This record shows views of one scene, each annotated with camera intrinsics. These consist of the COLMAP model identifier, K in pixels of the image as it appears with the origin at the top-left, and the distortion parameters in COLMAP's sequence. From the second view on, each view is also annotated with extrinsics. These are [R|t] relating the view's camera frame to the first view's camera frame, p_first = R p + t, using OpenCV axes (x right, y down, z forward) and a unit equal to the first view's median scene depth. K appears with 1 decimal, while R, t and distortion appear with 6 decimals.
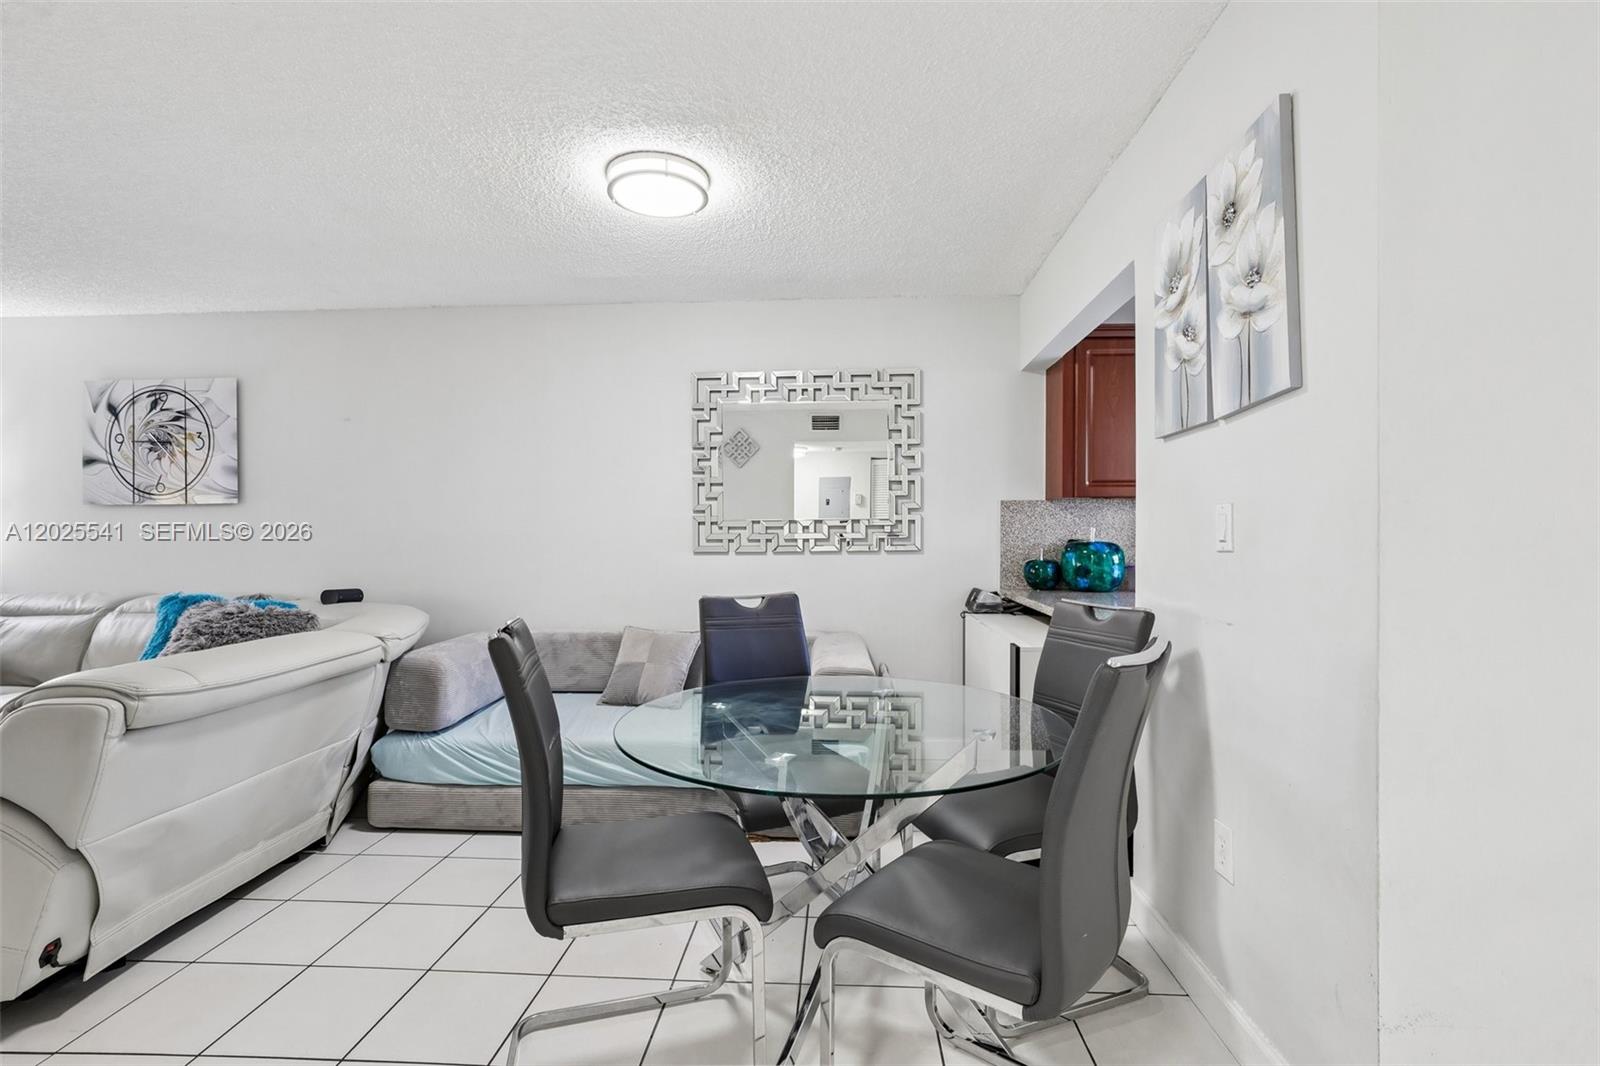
lens RADIAL K [[721.7, 0, 802.7], [0, 721.7, 535.8], [0, 0, 1]] dist [0.000841, 0.001556]
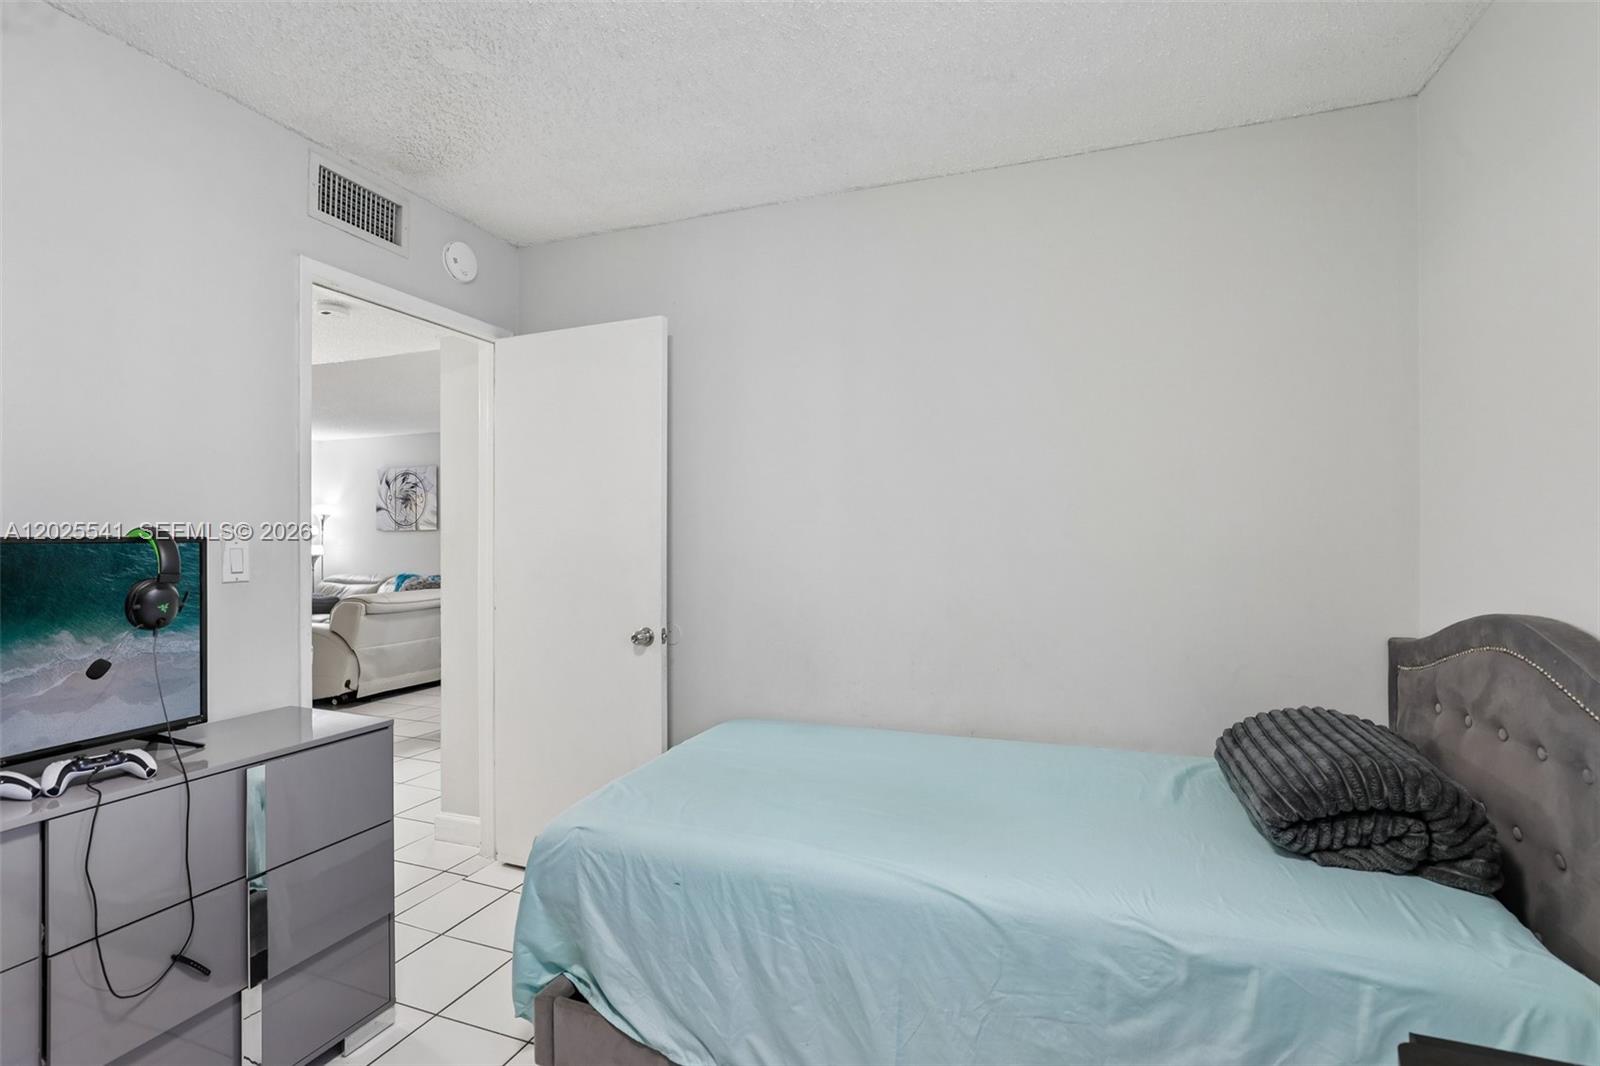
lens RADIAL K [[729.7, 0, 800.0], [0, 729.7, 533.0], [0, 0, 1]] dist [-0.018595, 0.000134]
pose [[0.957119, -0.003696, -0.289672, 0.736334], [0.001748, 0.999974, -0.006983, -0.020017], [0.289690, 0.006177, 0.957100, -0.604832]]
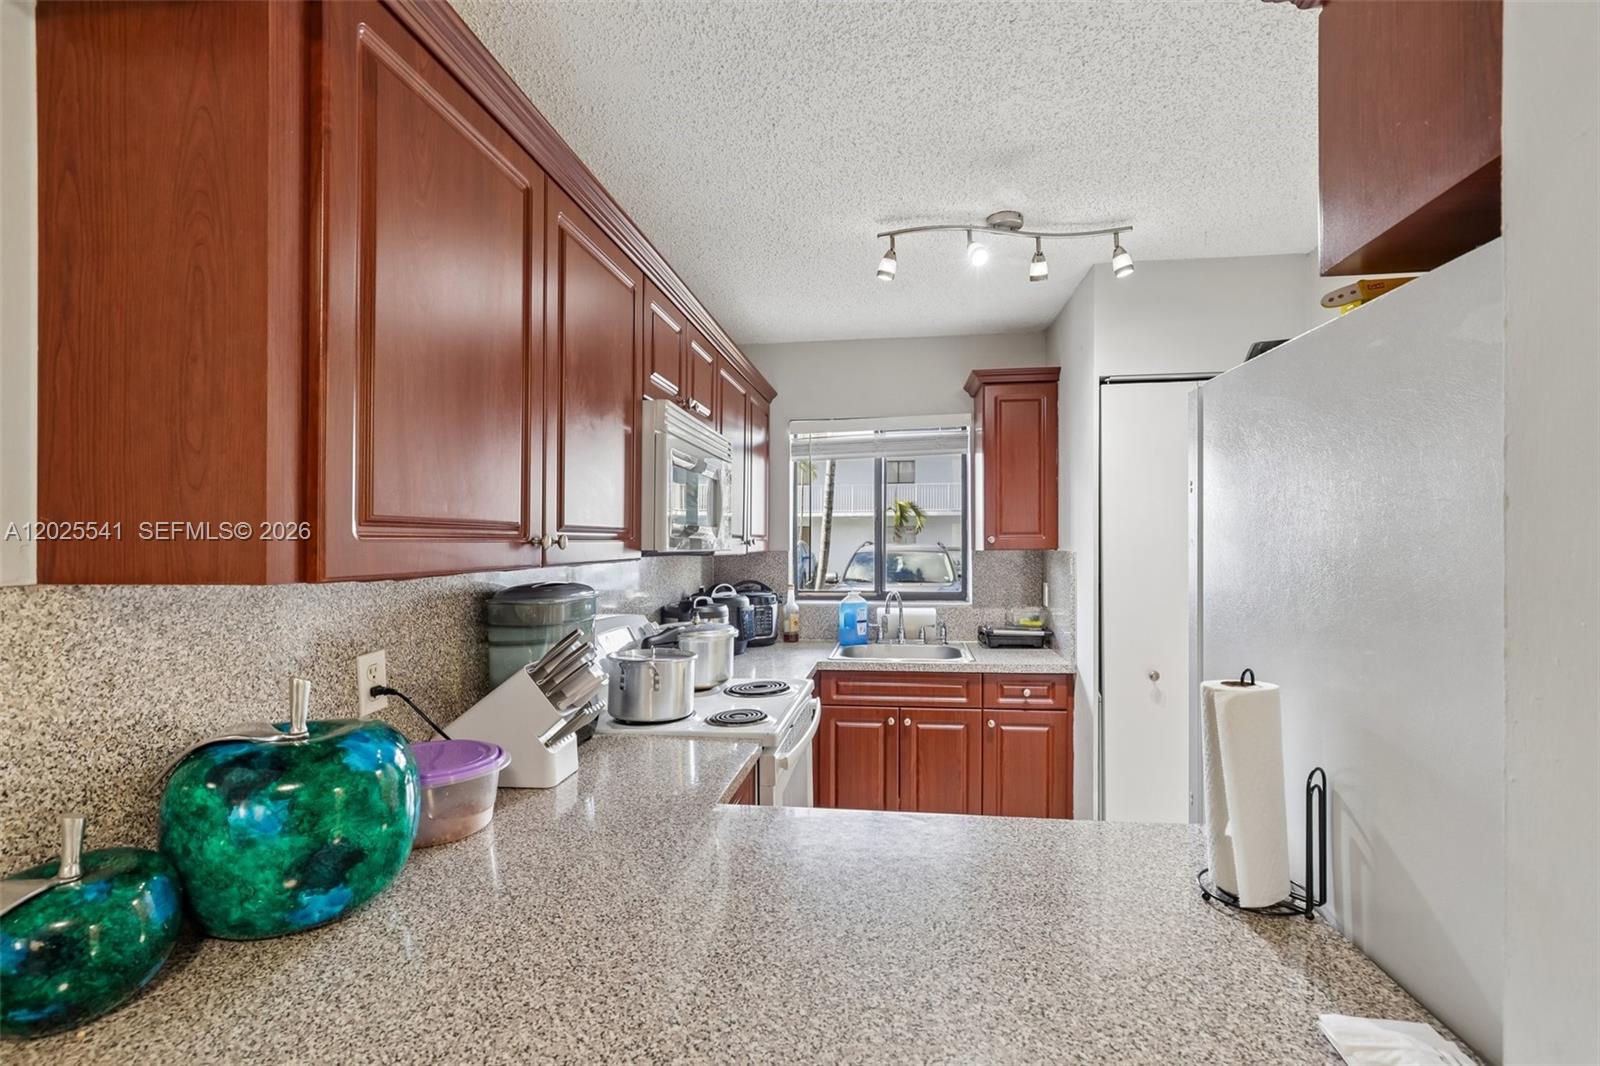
lens RADIAL K [[730.3, 0, 823.5], [0, 730.3, 536.0], [0, 0, 1]] dist [-0.000291, 0.000082]
pose [[0.045856, 0.008261, 0.998914, 0.113722], [0.004088, 0.999956, -0.008457, -0.056863], [-0.998940, 0.004472, 0.045820, 0.688658]]
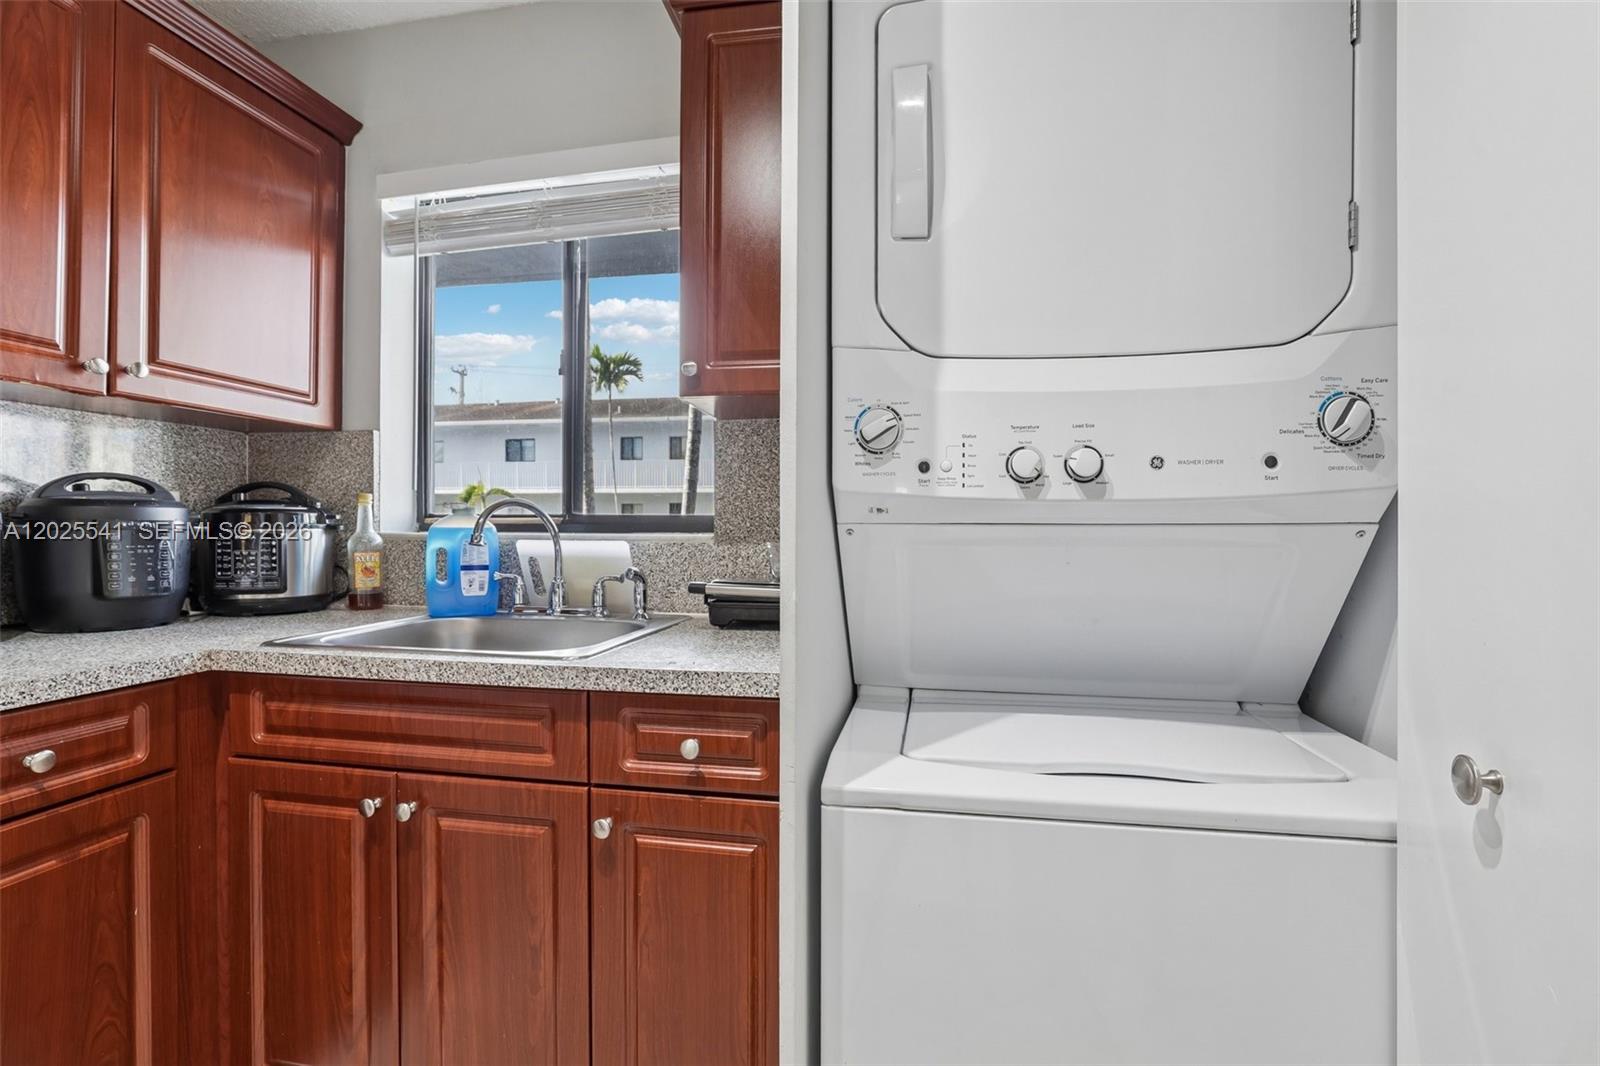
lens RADIAL K [[741.3, 0, 807.6], [0, 741.3, 533.3], [0, 0, 1]] dist [-0.024246, 0.007595]
pose [[0.116986, -0.001793, 0.993132, 0.598218], [0.001592, 0.999997, 0.001618, 0.018009], [-0.993132, 0.001391, 0.116988, 0.447815]]
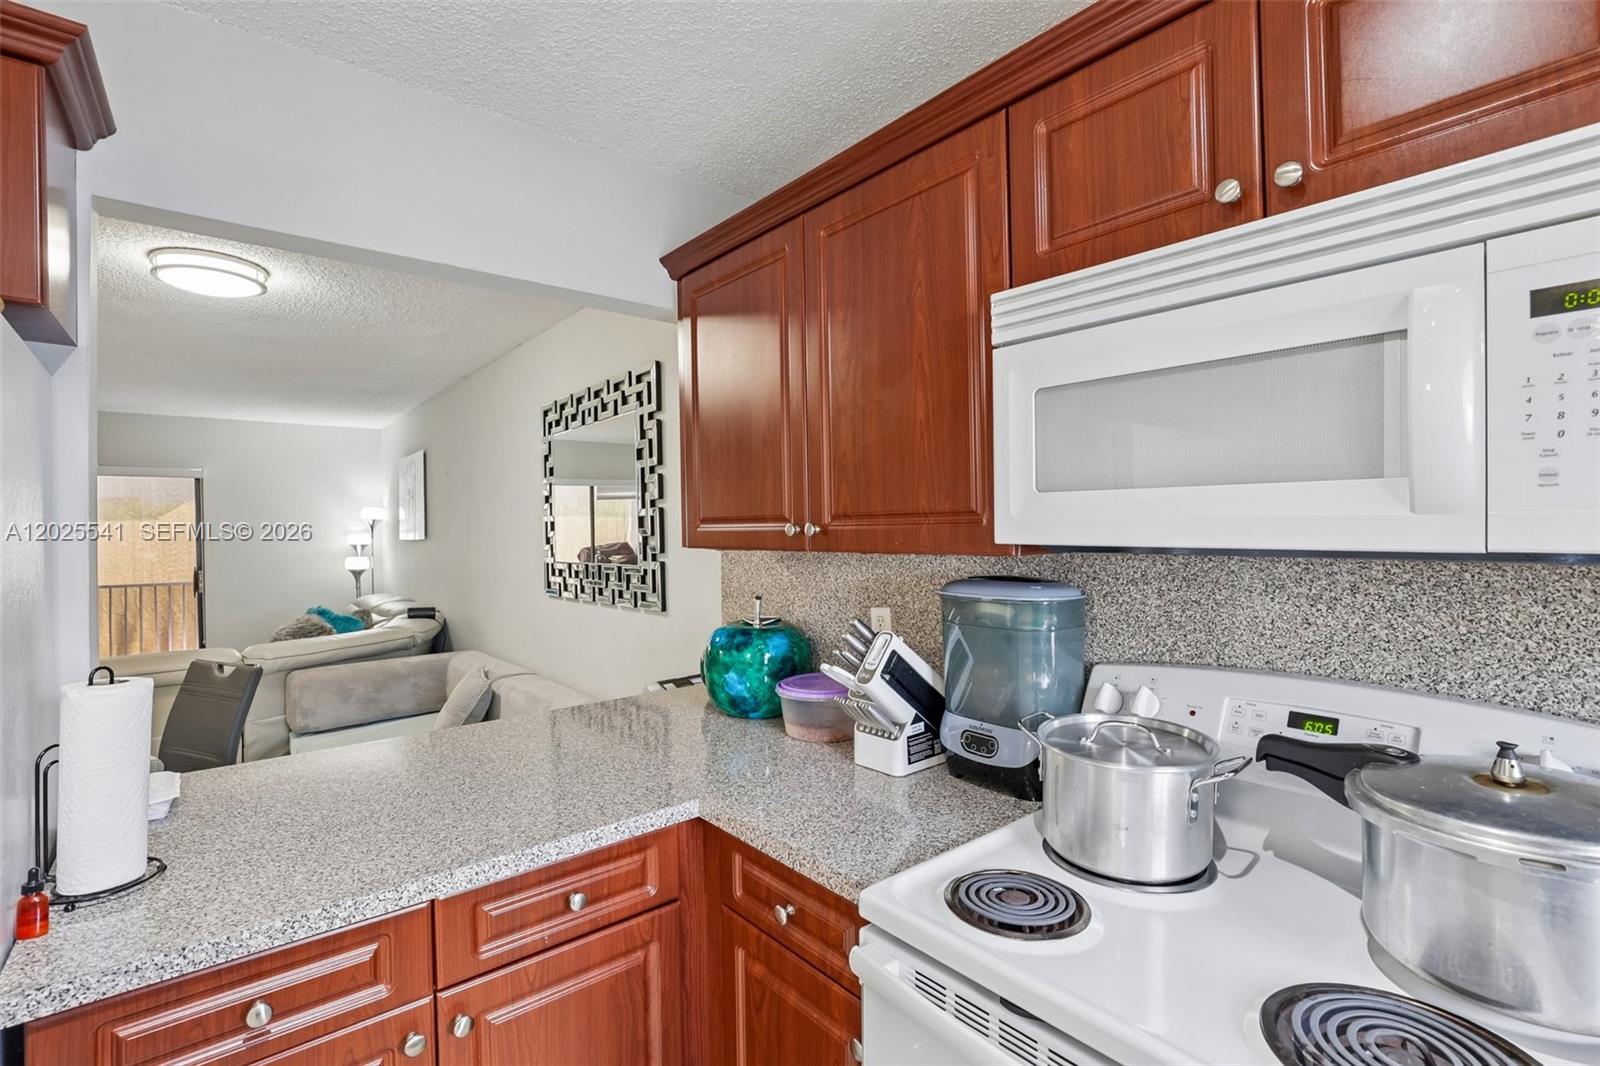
lens RADIAL K [[729.7, 0, 800.0], [0, 729.7, 533.0], [0, 0, 1]] dist [-0.018595, 0.000134]
pose [[0.688421, -0.002821, -0.725306, 0.734902], [0.010795, 0.999922, 0.006356, -0.057760], [0.725231, -0.012205, 0.688397, 0.558471]]
